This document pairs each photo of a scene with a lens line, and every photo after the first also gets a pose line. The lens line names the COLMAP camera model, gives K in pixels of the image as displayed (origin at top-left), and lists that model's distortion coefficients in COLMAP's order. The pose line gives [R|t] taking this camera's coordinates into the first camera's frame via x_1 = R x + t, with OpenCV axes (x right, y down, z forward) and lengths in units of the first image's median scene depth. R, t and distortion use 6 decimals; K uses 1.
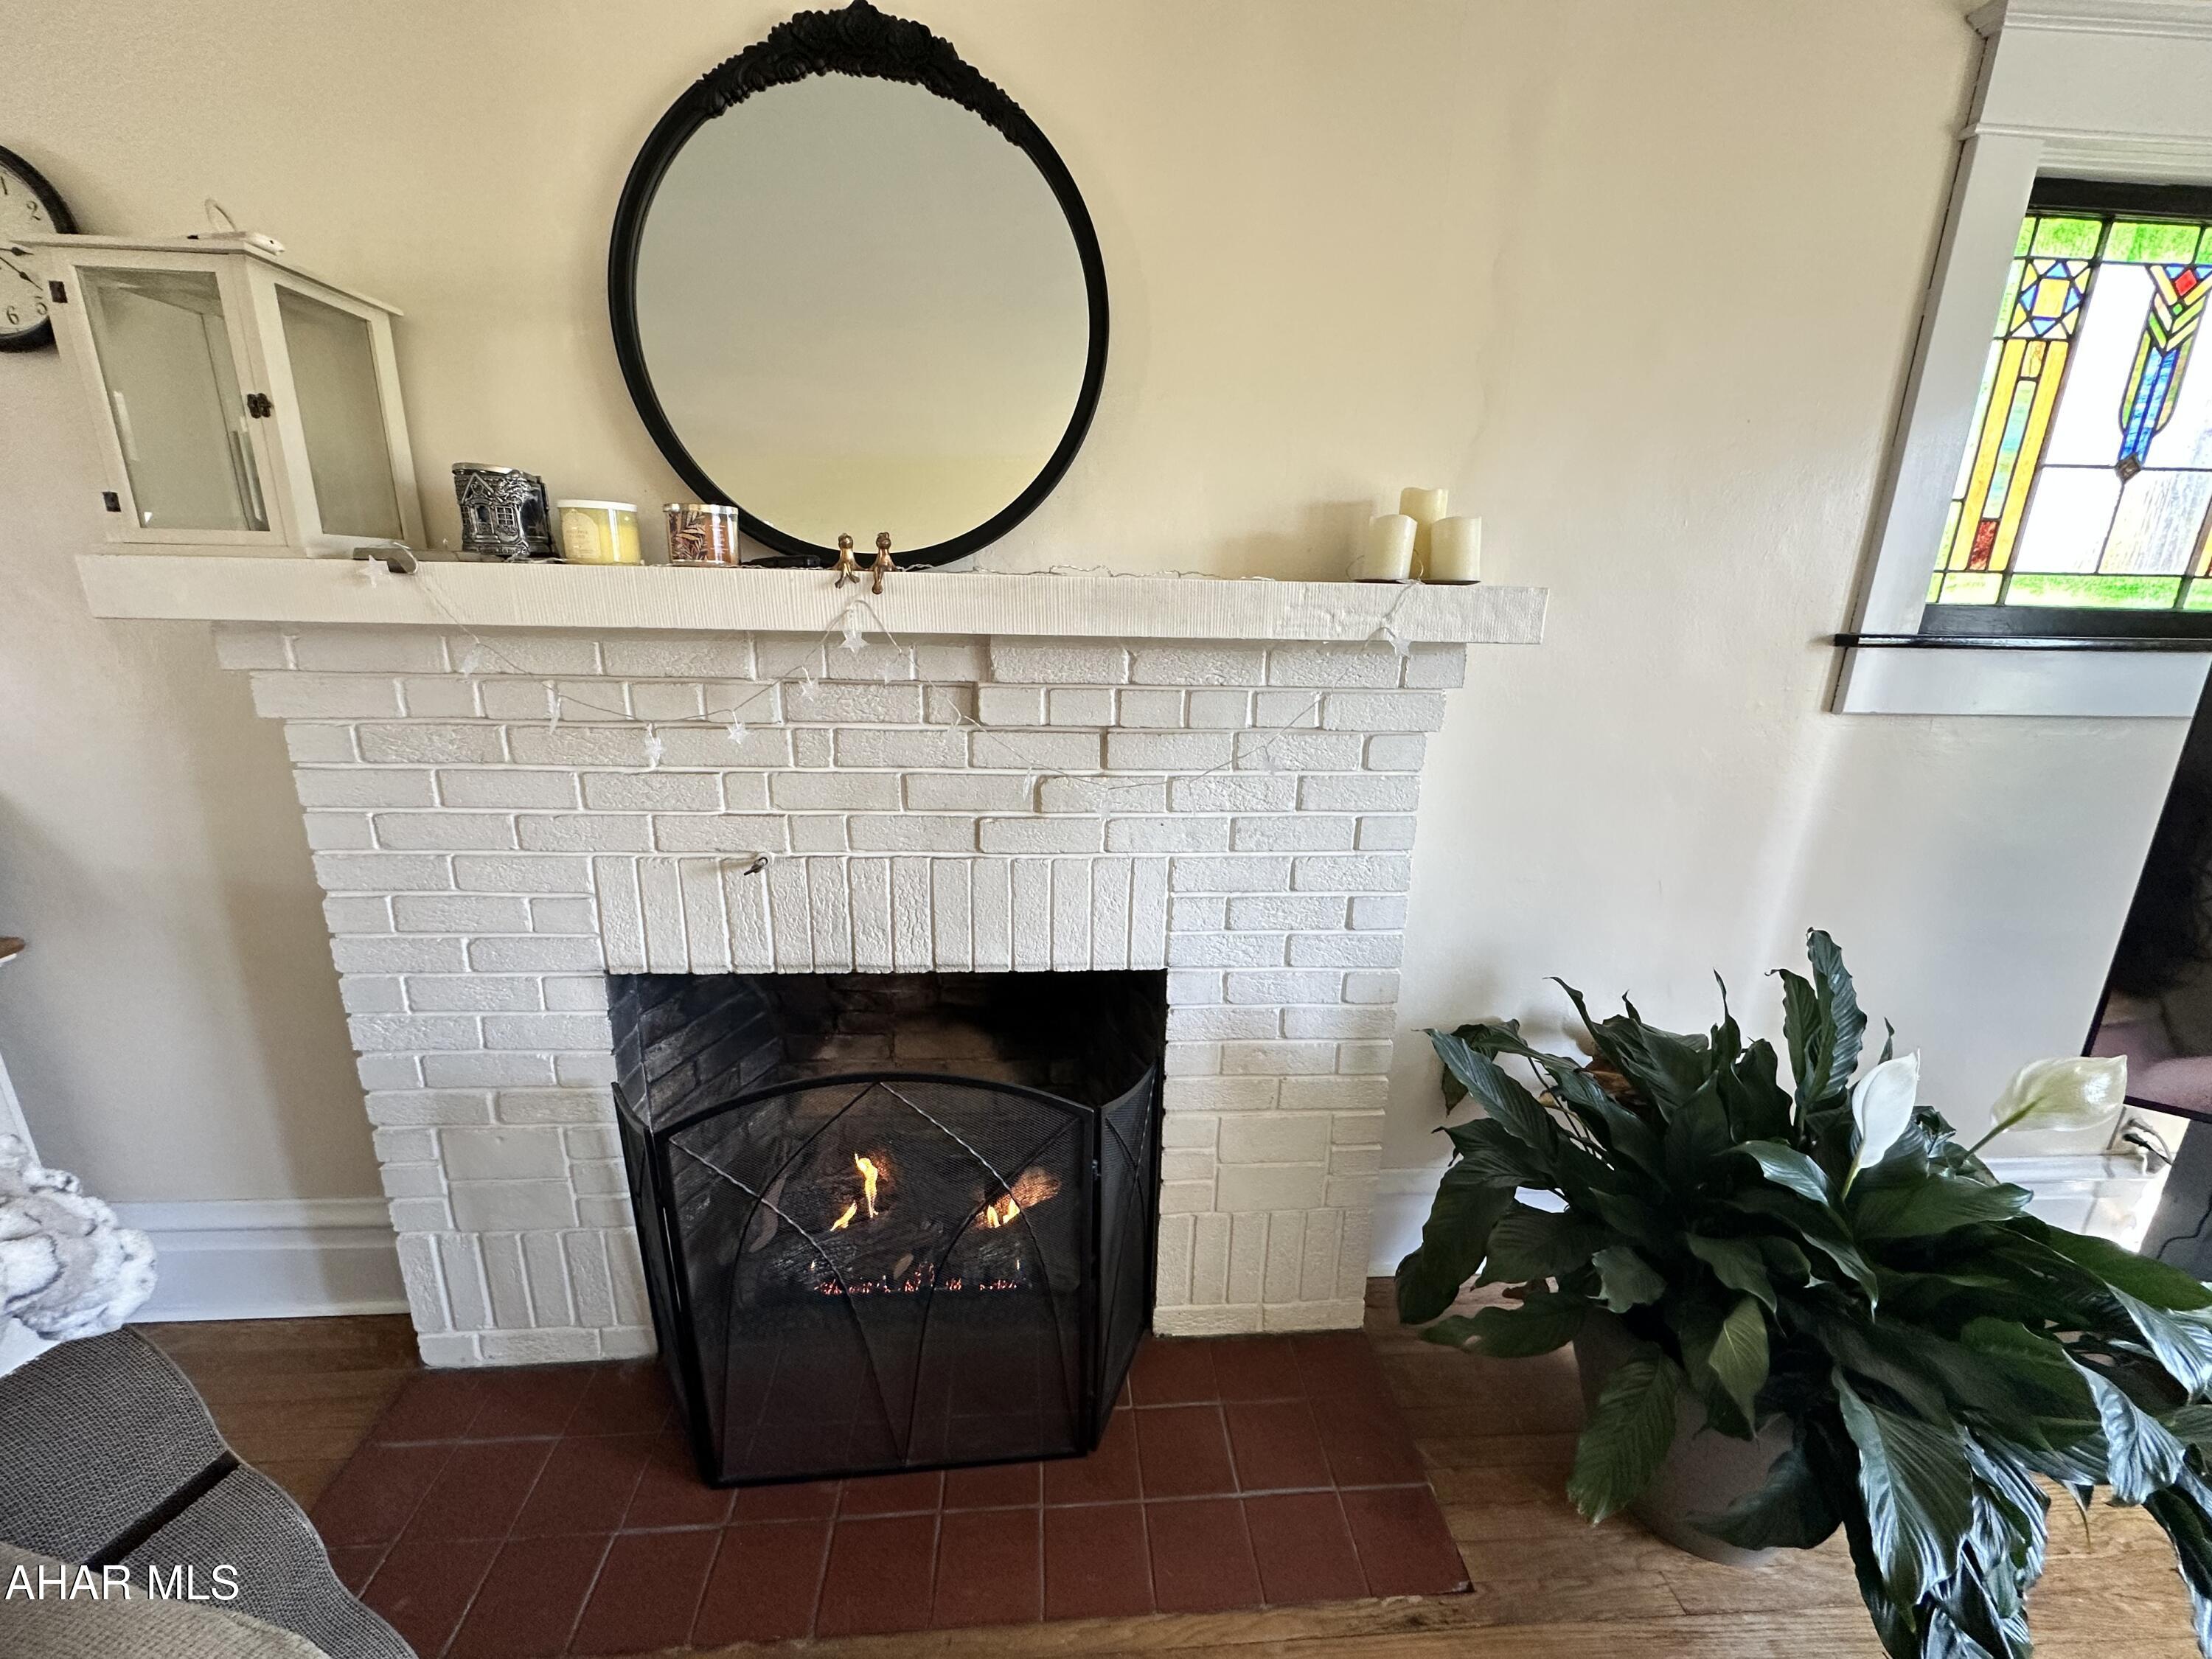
lens RADIAL K [[879.0, 0, 1097.4], [0, 879.0, 831.5], [0, 0, 1]] dist [-0.003298, 0.000448]
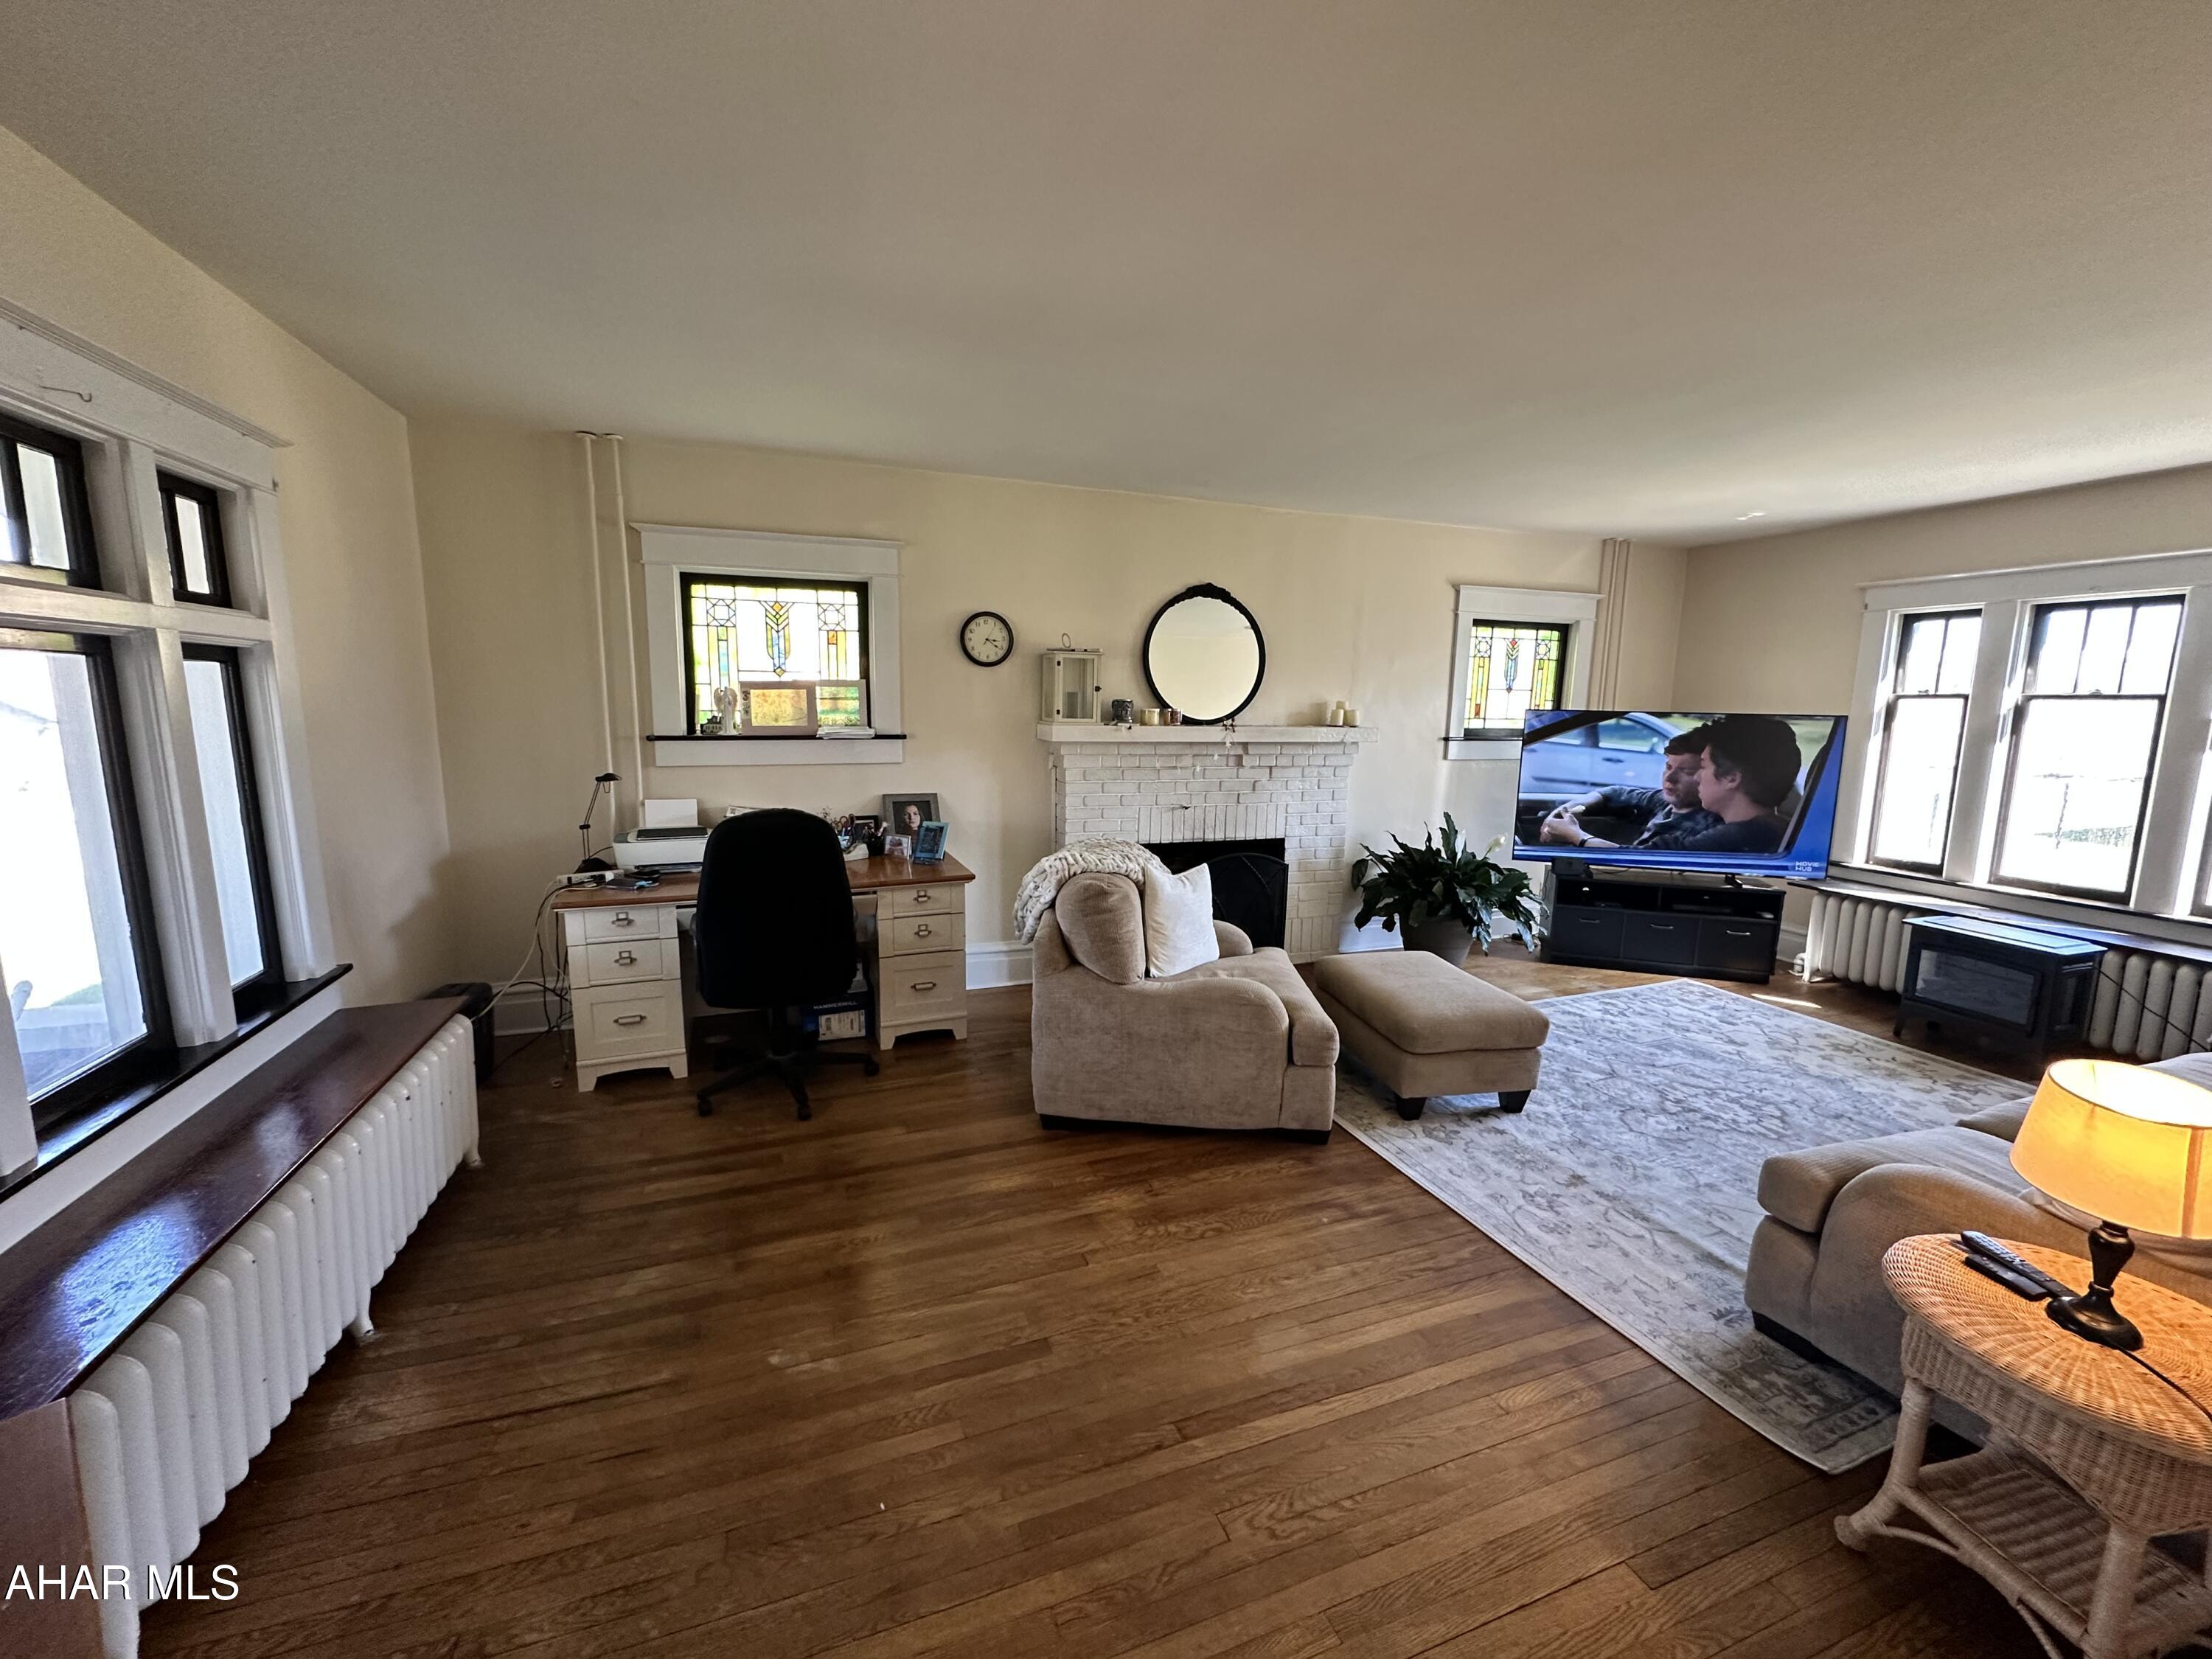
lens RADIAL K [[879.0, 0, 1101.9], [0, 879.0, 826.5], [0, 0, 1]] dist [-0.003298, 0.000448]
pose [[0.960265, -0.042626, 0.275814, -1.599165], [0.073772, 0.991885, -0.103551, 0.430070], [-0.269162, 0.119783, 0.955617, -2.142002]]
